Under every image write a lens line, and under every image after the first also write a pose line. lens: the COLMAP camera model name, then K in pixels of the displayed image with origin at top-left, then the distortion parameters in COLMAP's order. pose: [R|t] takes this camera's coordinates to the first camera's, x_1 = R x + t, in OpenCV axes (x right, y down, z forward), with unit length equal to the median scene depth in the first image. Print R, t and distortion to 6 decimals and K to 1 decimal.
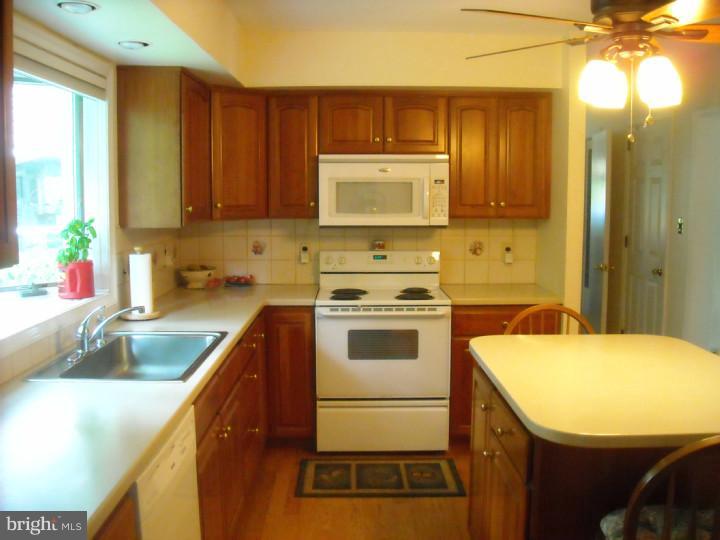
lens RADIAL K [[795.0, 0, 375.1], [0, 795.0, 269.5], [0, 0, 1]] dist [-0.073961, -0.025389]
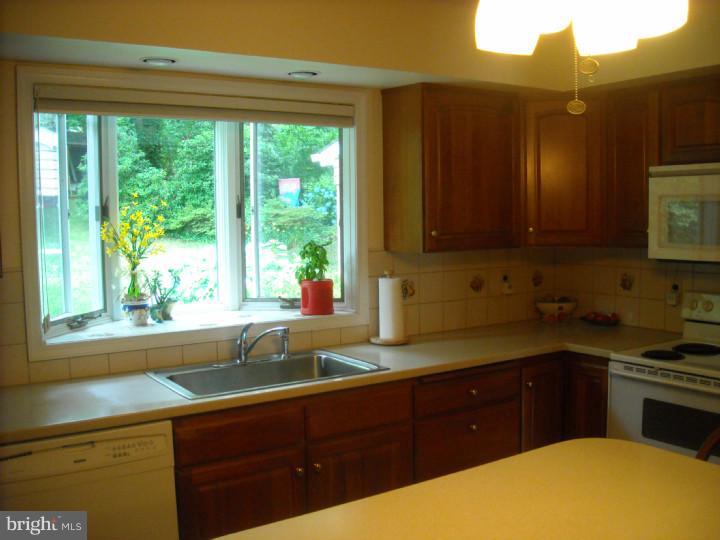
lens RADIAL K [[795.0, 0, 375.1], [0, 795.0, 269.5], [0, 0, 1]] dist [-0.073961, -0.025389]
pose [[0.545637, 0.056876, -0.836090, 0.432378], [-0.075213, 0.996991, 0.018737, -0.038889], [0.834640, 0.052662, 0.548273, 0.359436]]
